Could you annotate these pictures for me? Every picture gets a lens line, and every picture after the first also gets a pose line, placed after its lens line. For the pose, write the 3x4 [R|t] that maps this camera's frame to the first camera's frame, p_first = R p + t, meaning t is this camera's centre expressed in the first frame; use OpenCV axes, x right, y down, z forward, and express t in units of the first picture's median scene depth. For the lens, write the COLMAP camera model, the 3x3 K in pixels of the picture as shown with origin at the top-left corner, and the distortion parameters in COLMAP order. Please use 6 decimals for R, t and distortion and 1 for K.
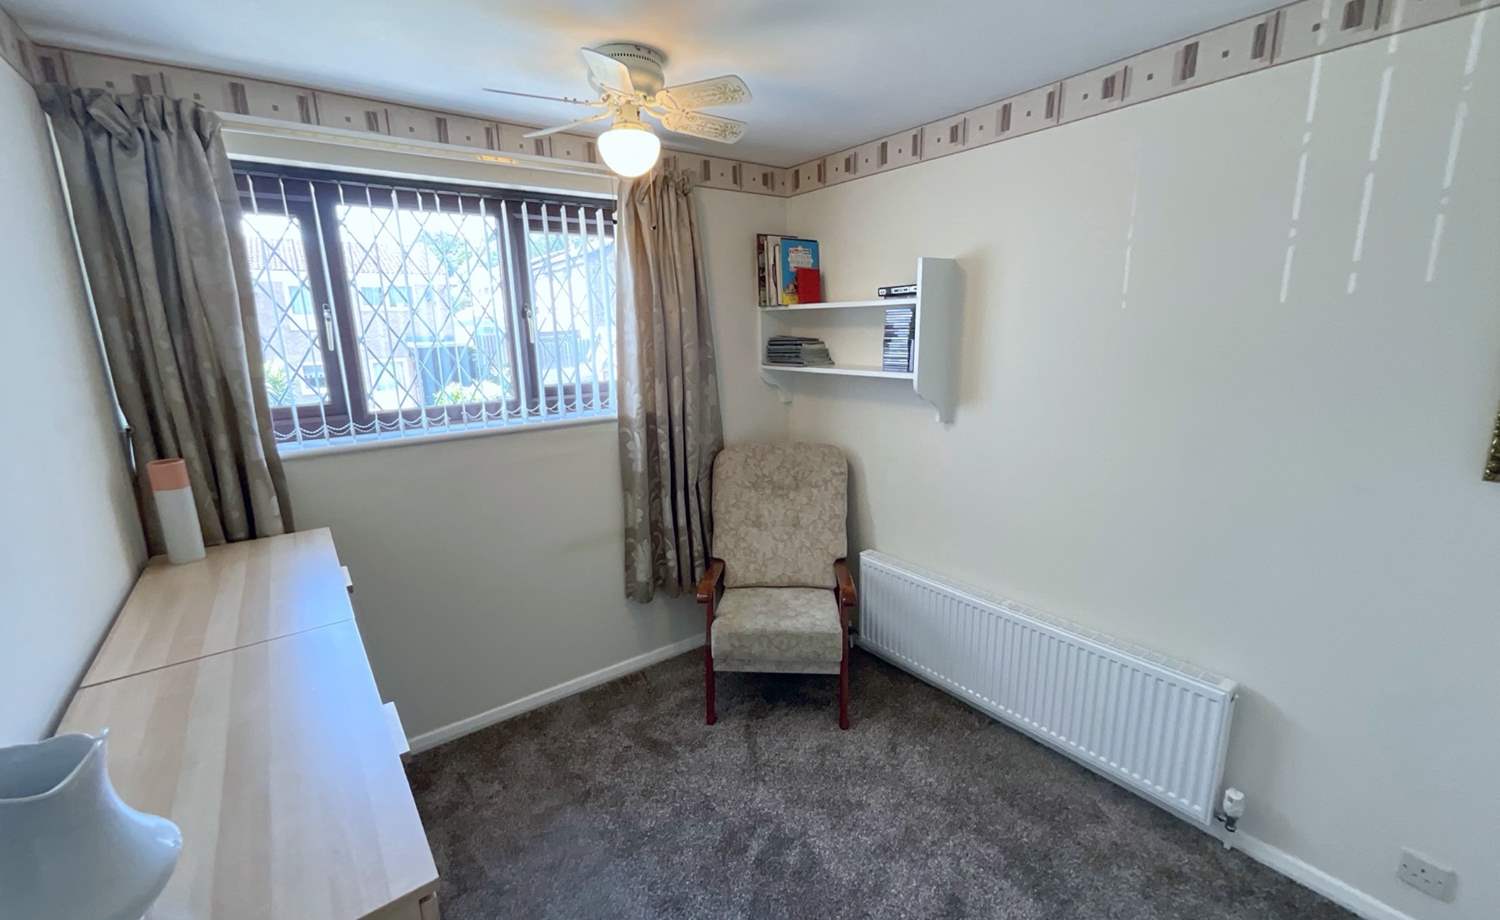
lens RADIAL K [[610.3, 0, 750.0], [0, 610.3, 460.0], [0, 0, 1]] dist [-0.003502, -0.000109]
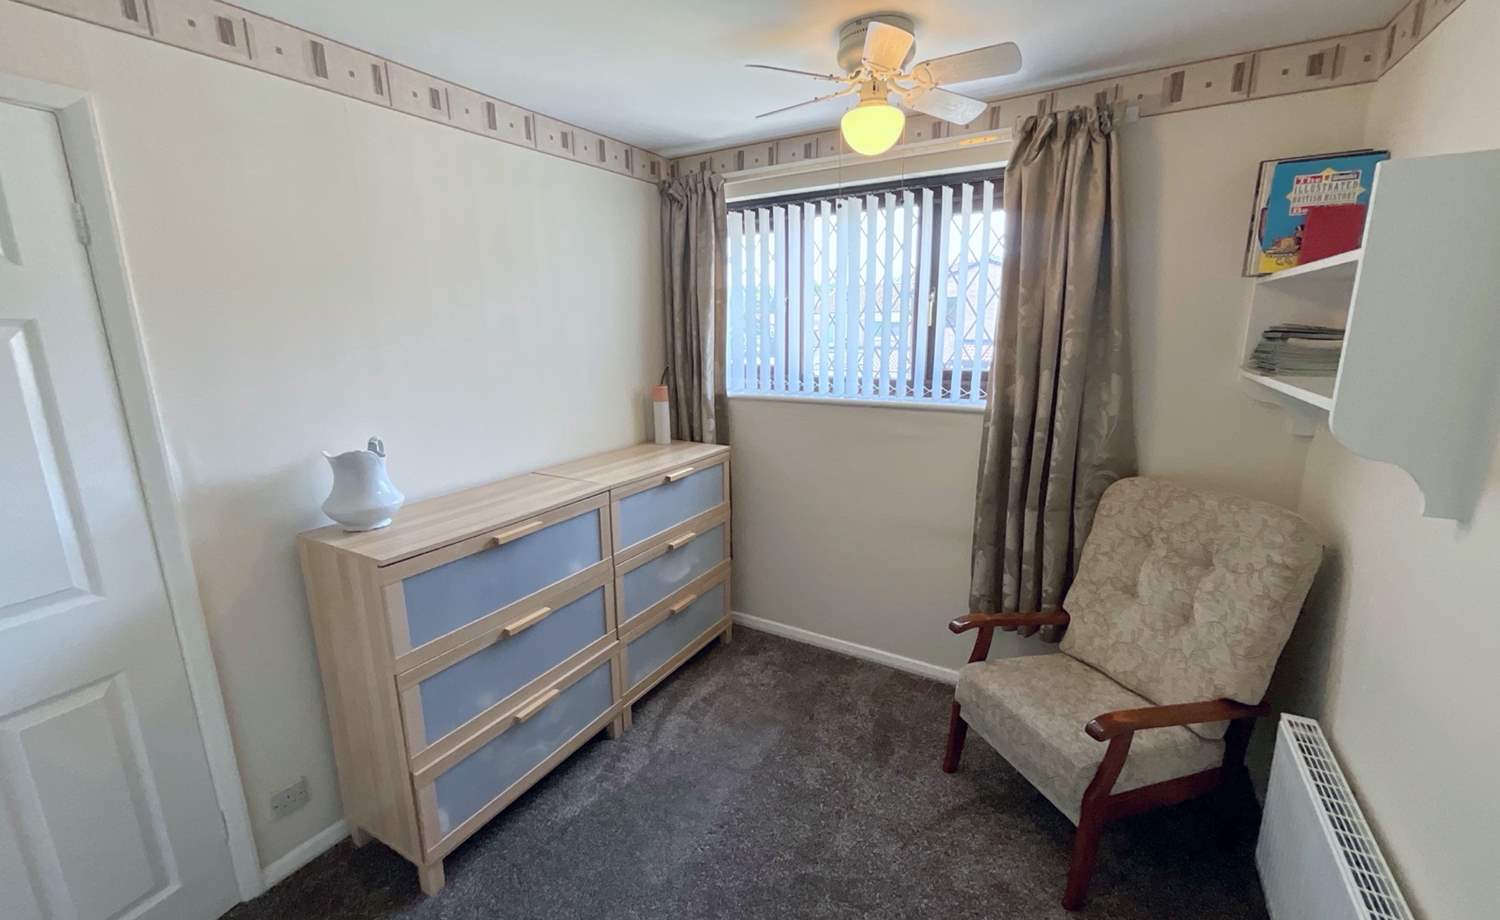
lens RADIAL K [[610.3, 0, 750.0], [0, 610.3, 460.0], [0, 0, 1]] dist [-0.003502, -0.000109]
pose [[0.379837, 0.217894, -0.899025, 0.482871], [-0.196262, 0.968720, 0.151865, -0.067471], [0.903994, 0.118761, 0.410720, 0.321957]]
